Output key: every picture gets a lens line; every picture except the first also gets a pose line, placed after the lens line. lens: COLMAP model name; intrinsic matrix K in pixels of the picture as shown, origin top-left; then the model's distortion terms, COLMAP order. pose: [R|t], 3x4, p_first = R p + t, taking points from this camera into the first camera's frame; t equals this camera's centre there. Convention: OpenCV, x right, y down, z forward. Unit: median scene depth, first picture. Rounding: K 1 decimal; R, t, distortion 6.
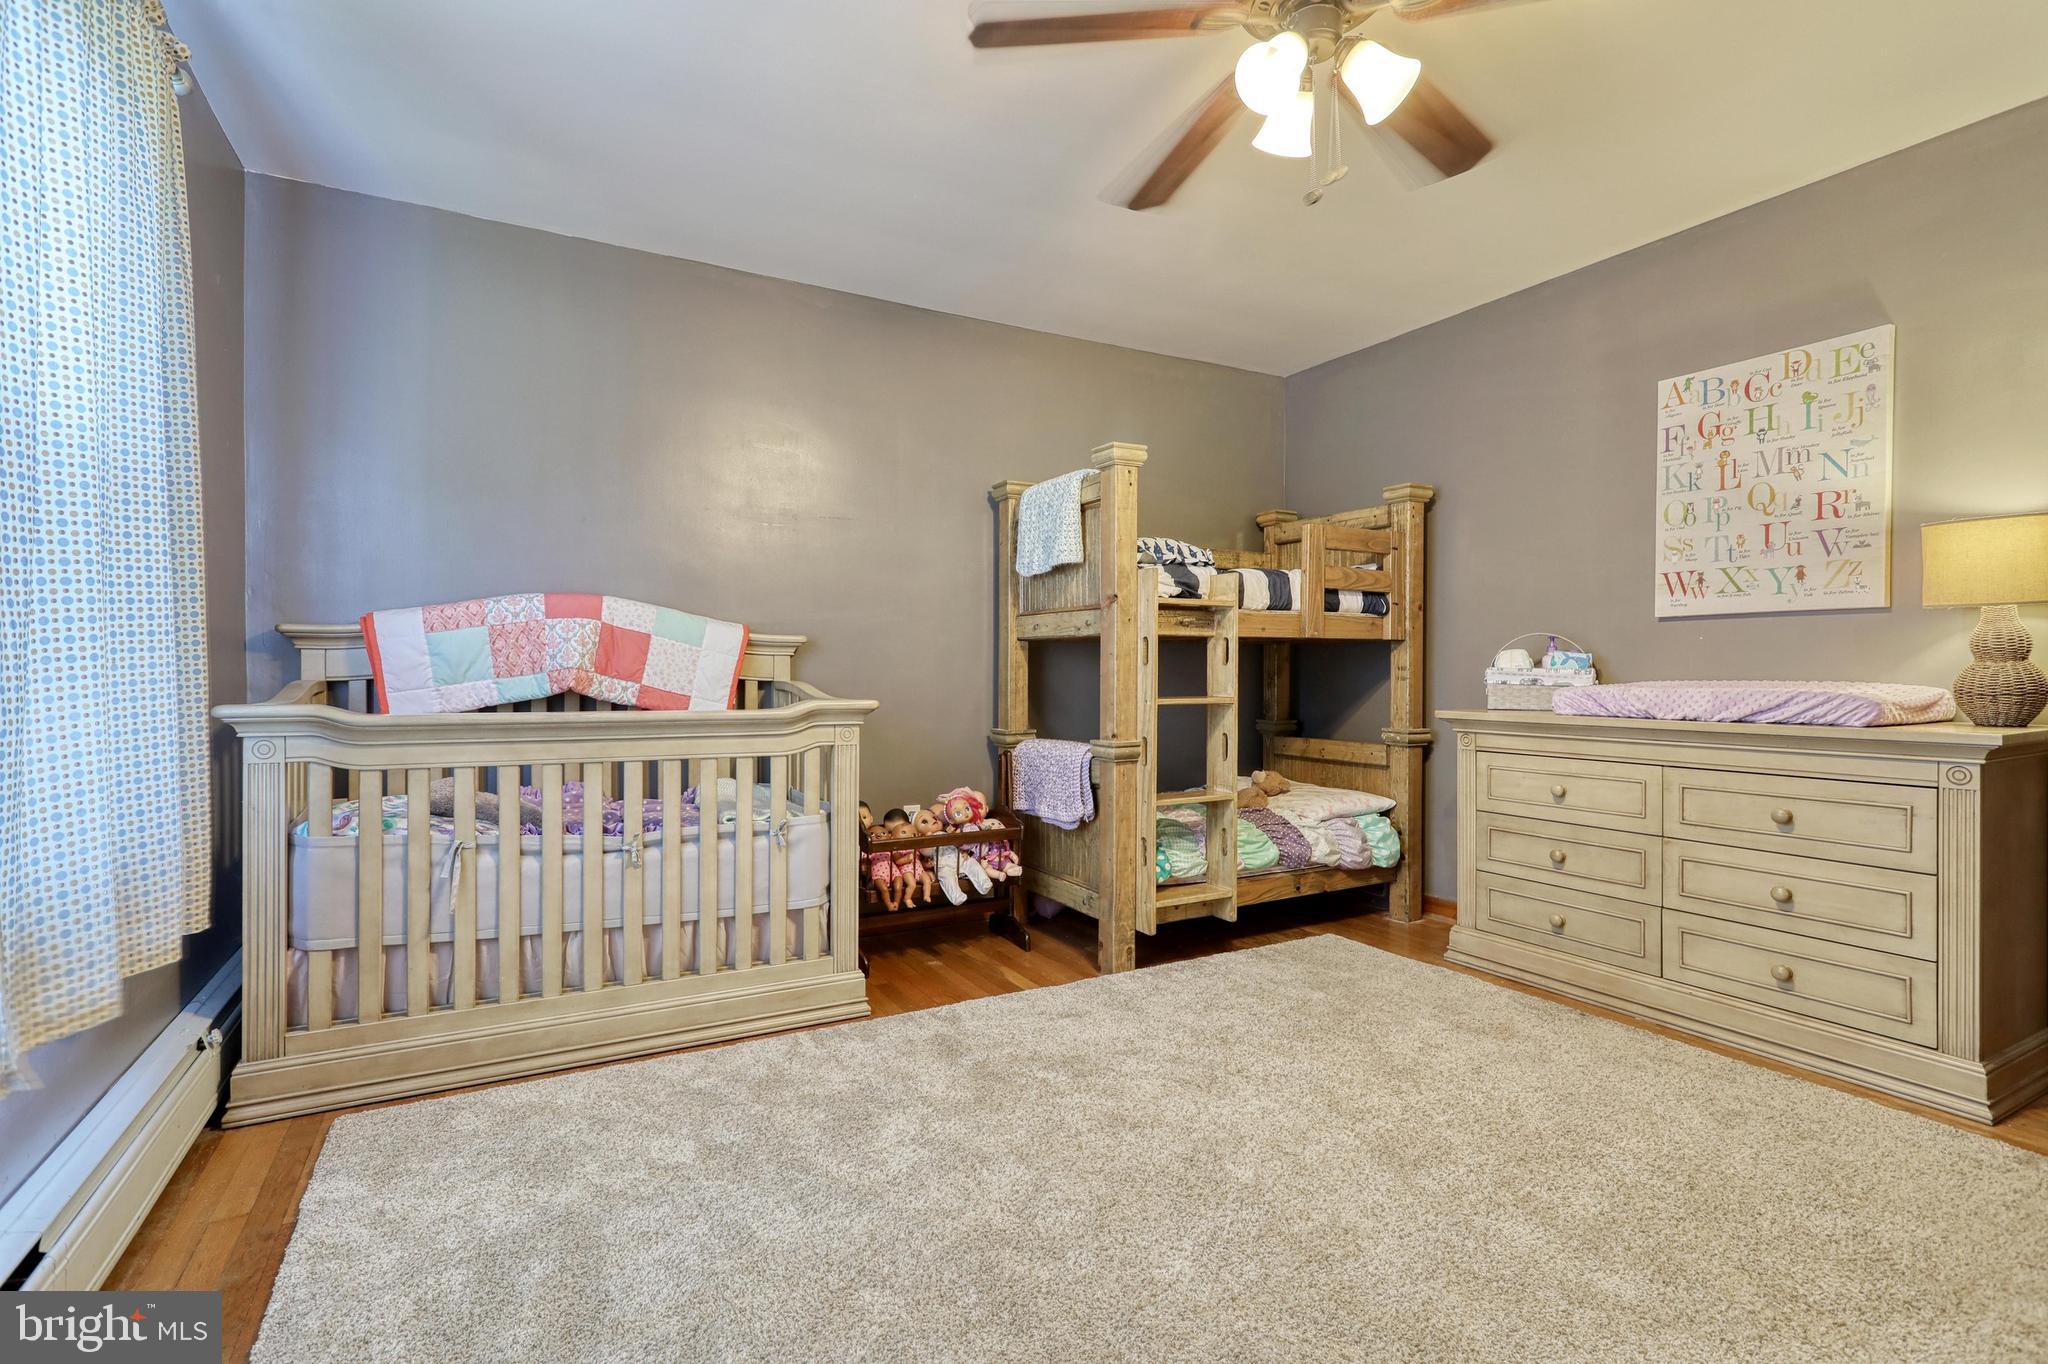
lens RADIAL K [[960.4, 0, 1024.0], [0, 960.4, 682.0], [0, 0, 1]] dist [0.000548, -0.000047]
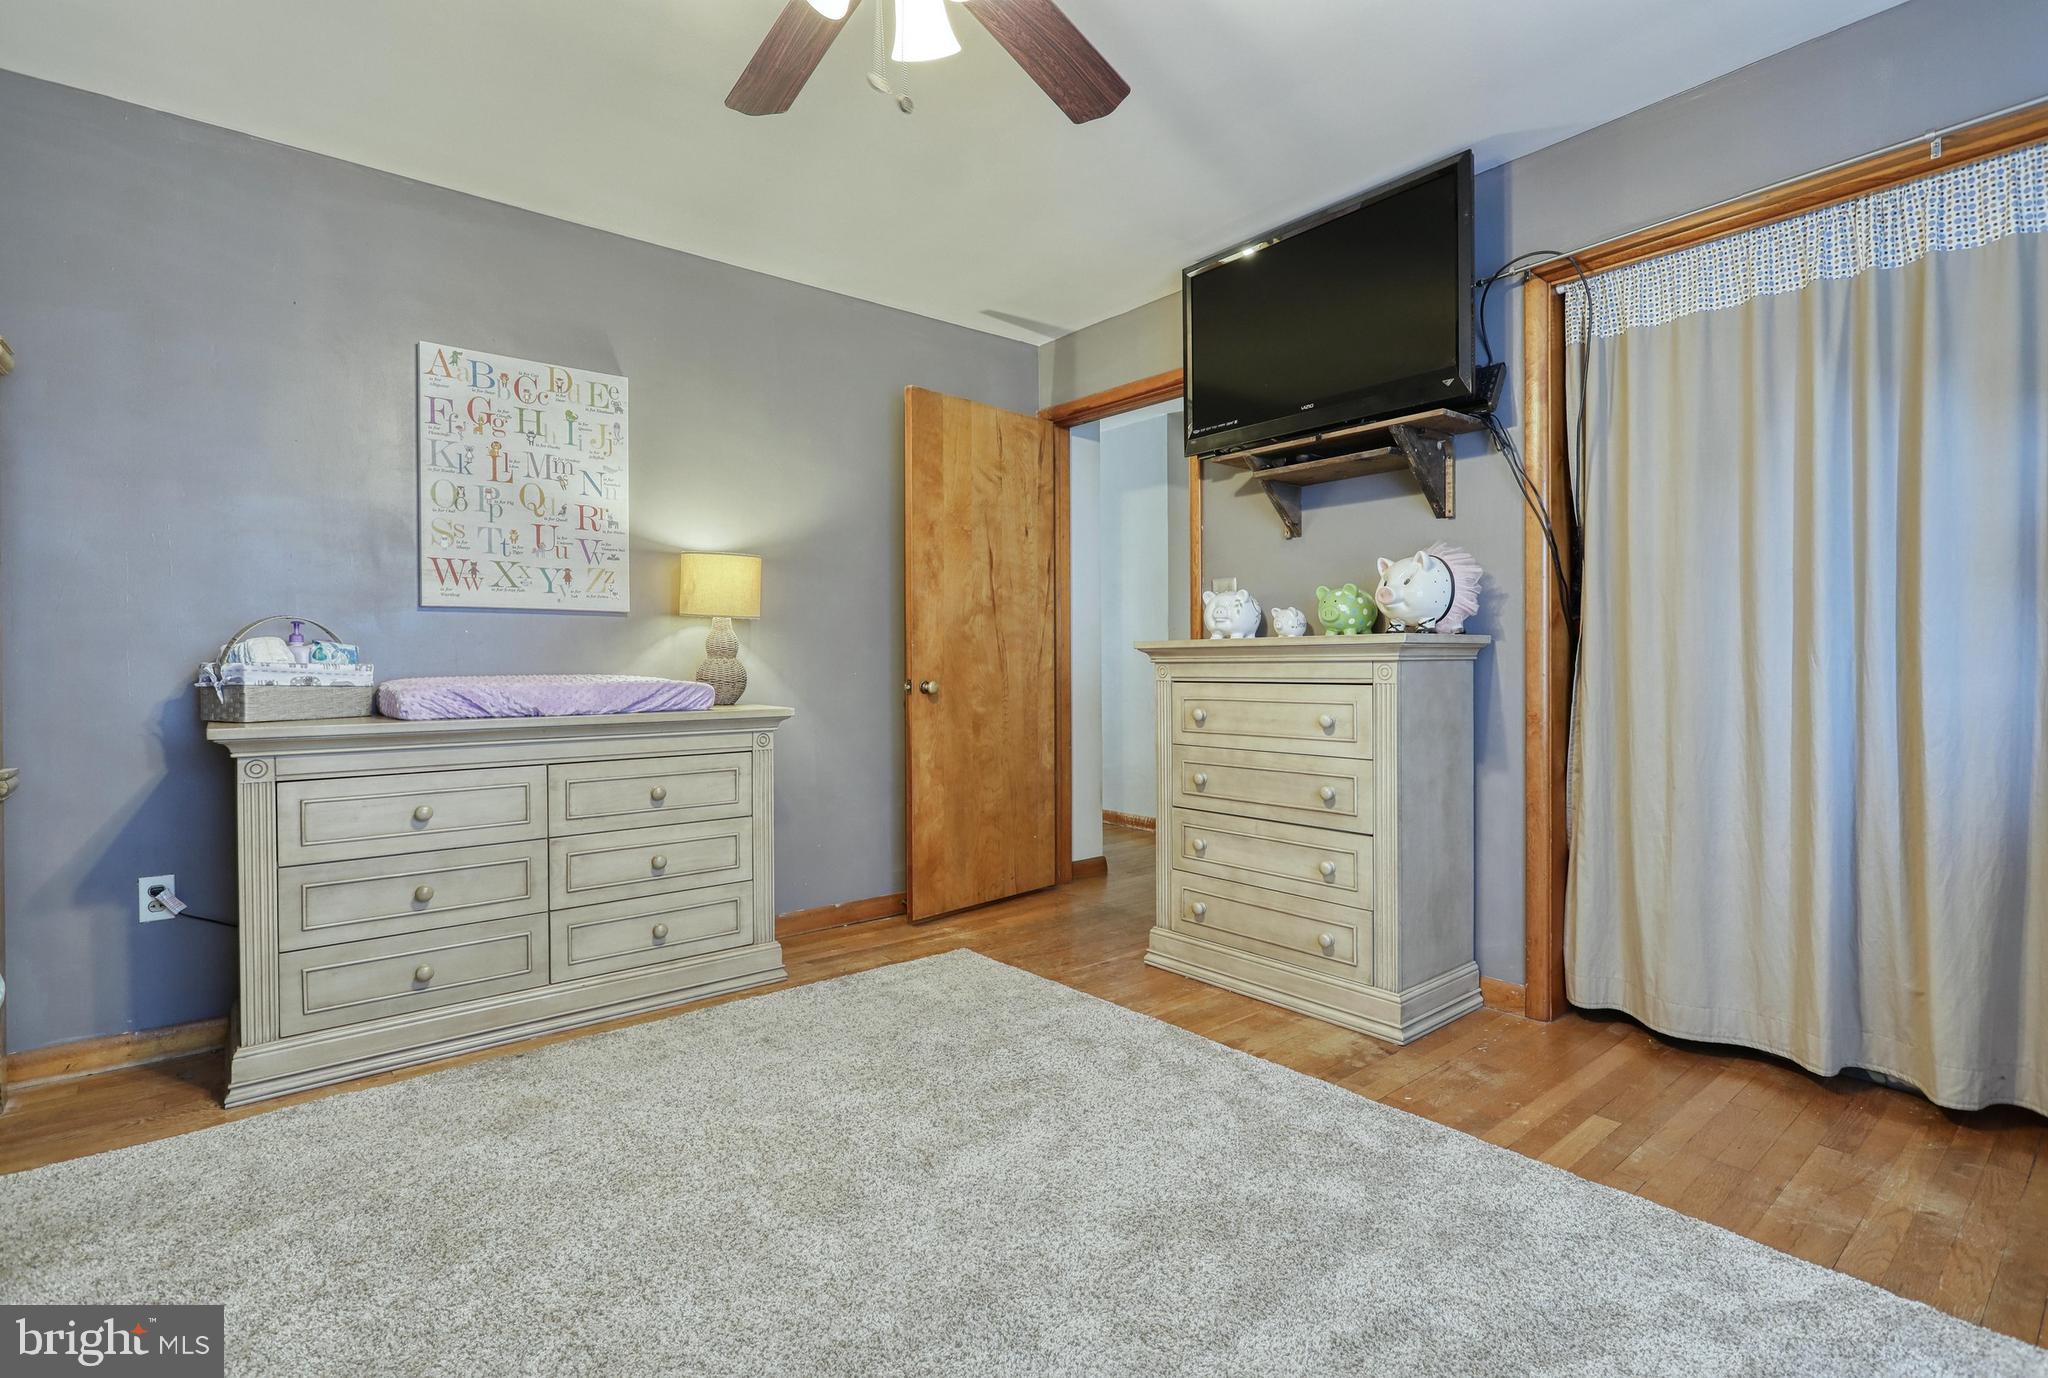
lens RADIAL K [[965.5, 0, 1029.8], [0, 965.5, 679.5], [0, 0, 1]] dist [0.000060, 0.000055]
pose [[-0.186723, -0.016219, 0.982279, -0.361293], [0.015556, 0.999690, 0.019464, -0.008737], [-0.982289, 0.018914, -0.186413, 0.682701]]
